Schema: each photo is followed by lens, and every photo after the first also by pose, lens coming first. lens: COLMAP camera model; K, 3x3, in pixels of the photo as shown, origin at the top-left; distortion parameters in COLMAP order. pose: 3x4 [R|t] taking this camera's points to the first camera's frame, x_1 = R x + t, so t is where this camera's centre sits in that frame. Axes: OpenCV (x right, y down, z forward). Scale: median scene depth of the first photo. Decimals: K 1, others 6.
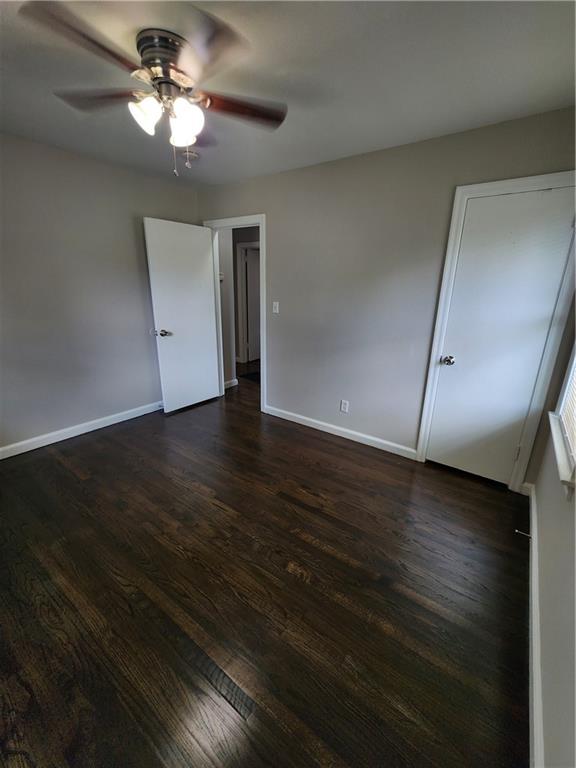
lens RADIAL K [[317.0, 0, 289.2], [0, 317.0, 375.1], [0, 0, 1]] dist [0.002181, -0.000164]
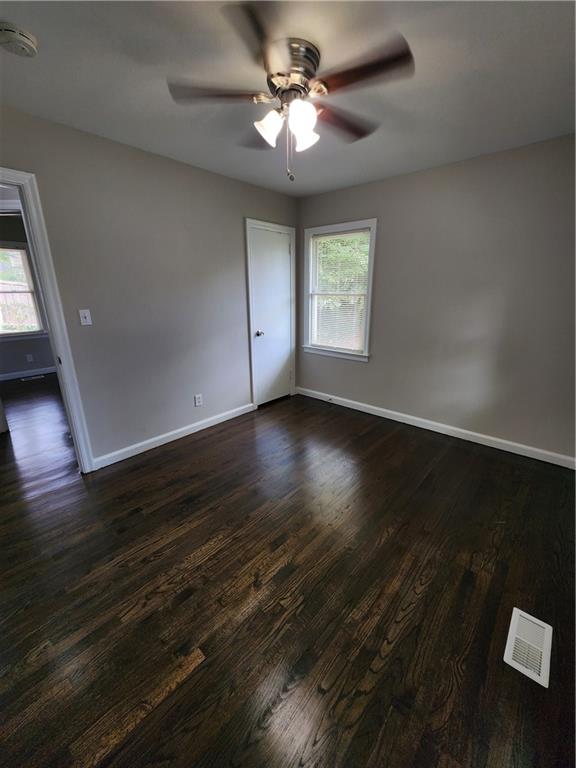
lens RADIAL K [[314.1, 0, 295.8], [0, 314.1, 378.8], [0, 0, 1]] dist [-0.001428, -0.000137]
pose [[0.090656, -0.297668, 0.950355, -0.846982], [0.274617, 0.924758, 0.263454, -0.170363], [-0.957271, 0.237100, 0.165580, 0.556428]]
